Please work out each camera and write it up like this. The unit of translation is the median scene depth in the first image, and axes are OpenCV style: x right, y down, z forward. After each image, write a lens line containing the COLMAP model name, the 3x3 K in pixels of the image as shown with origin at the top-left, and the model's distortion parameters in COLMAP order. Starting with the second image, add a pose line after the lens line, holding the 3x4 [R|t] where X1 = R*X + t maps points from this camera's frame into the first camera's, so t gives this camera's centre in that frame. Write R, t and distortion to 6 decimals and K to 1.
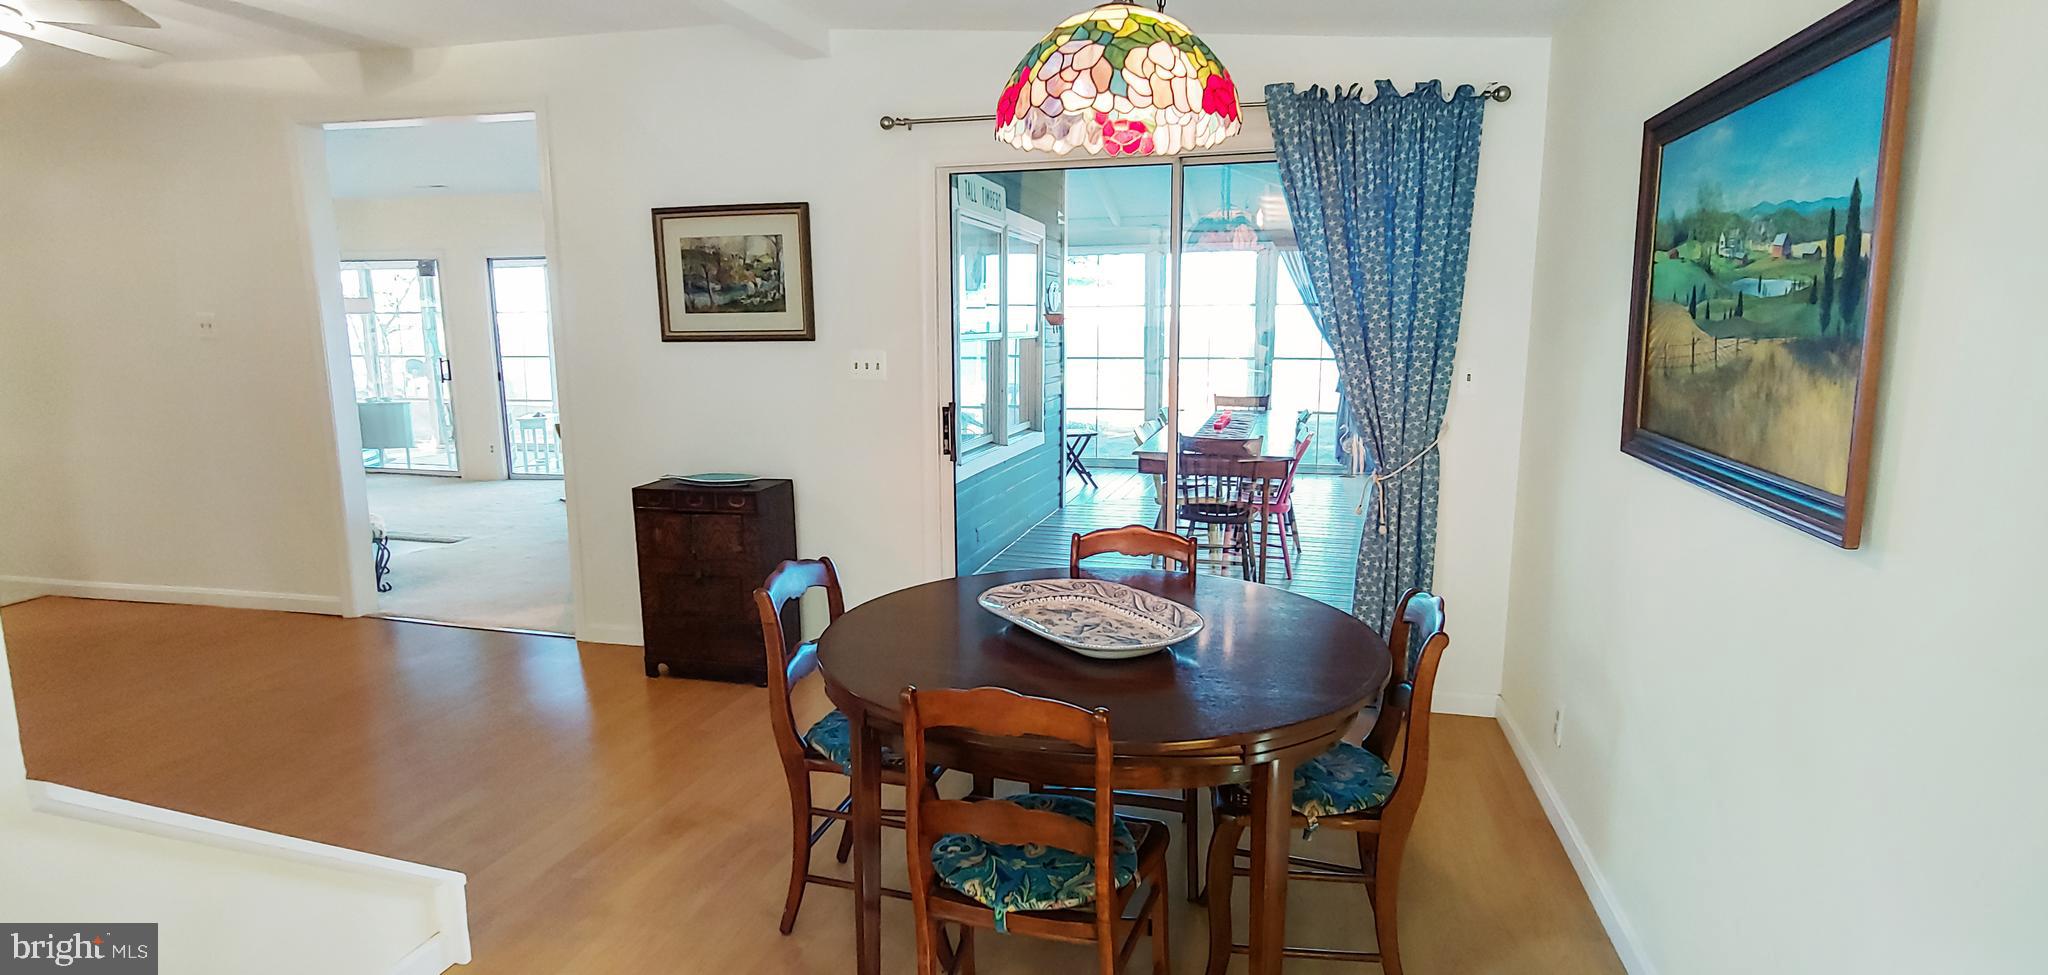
lens RADIAL K [[1020.2, 0, 1023.9], [0, 1020.2, 484.5], [0, 0, 1]] dist [0.004851, 0.005334]
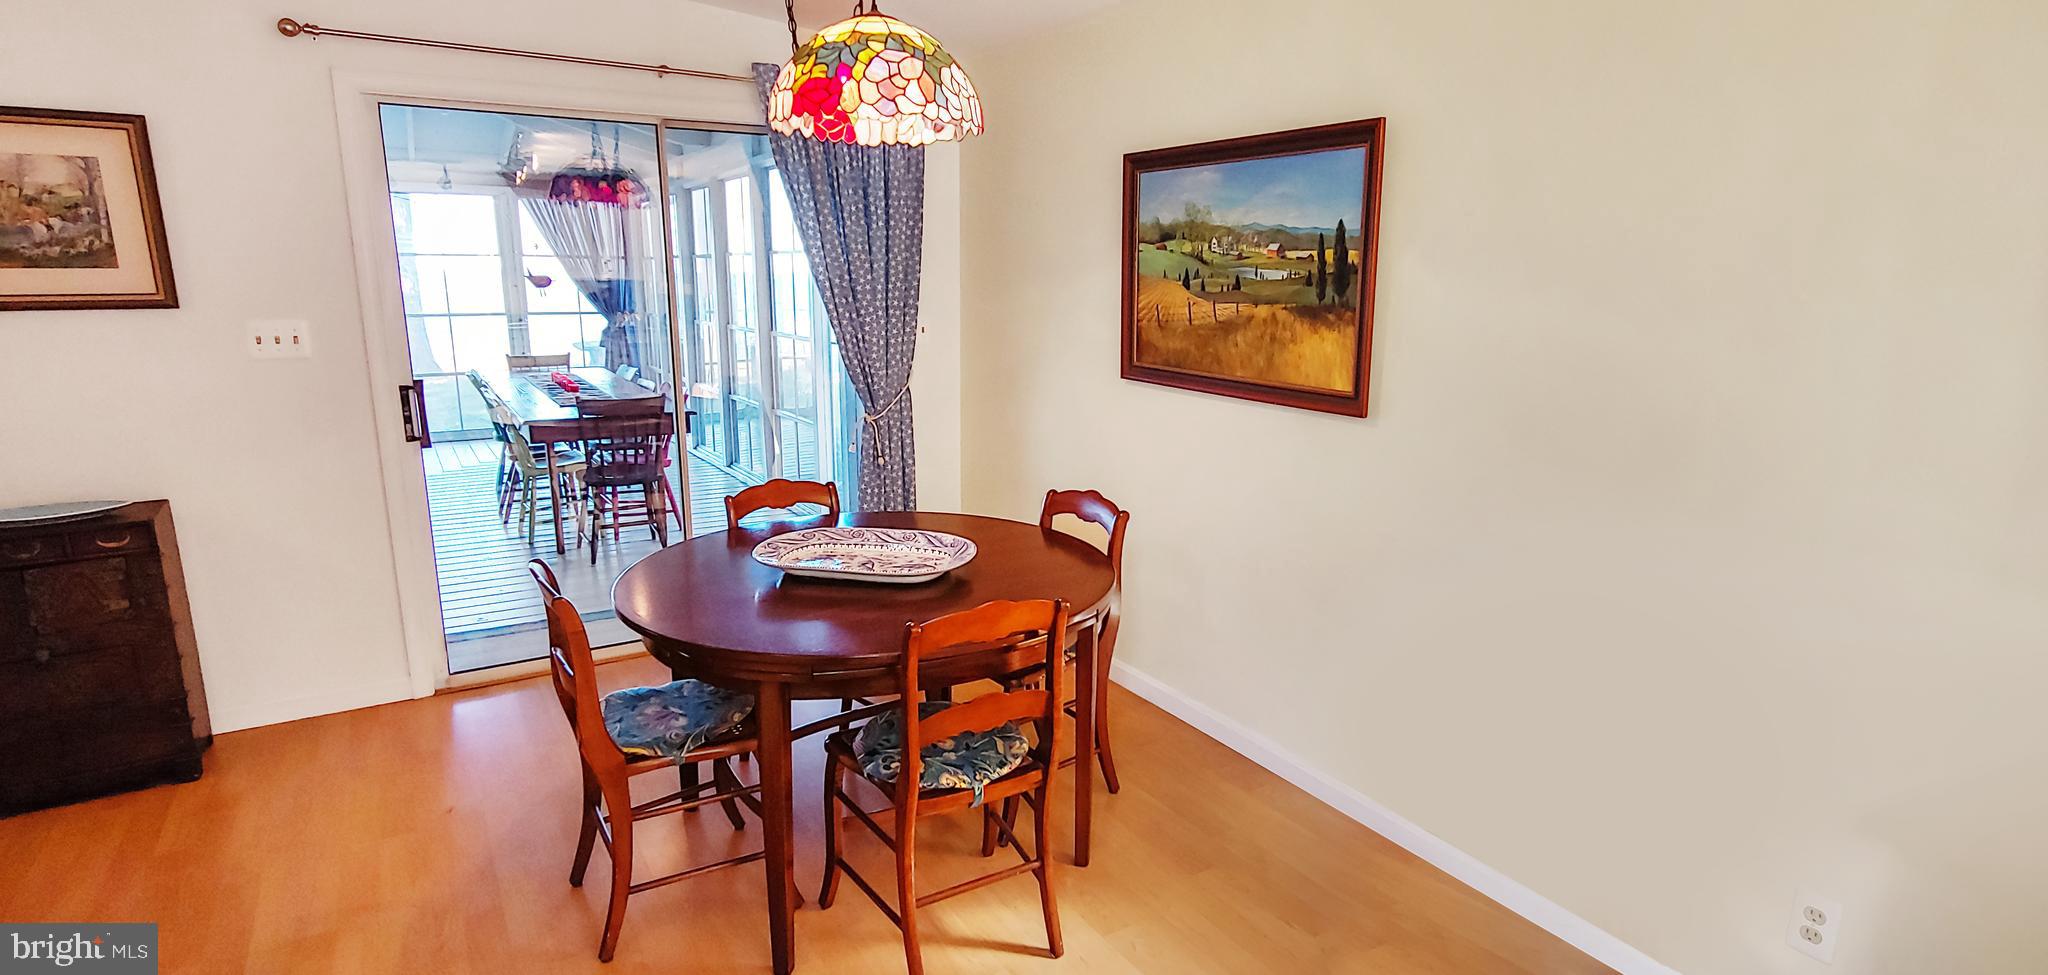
lens RADIAL K [[1020.2, 0, 1020.0], [0, 1020.2, 484.9], [0, 0, 1]] dist [0.004851, 0.005334]
pose [[0.687495, -0.142265, 0.712118, -0.402181], [0.105656, 0.989784, 0.095734, -0.025357], [-0.718462, 0.009423, 0.695502, 0.057319]]
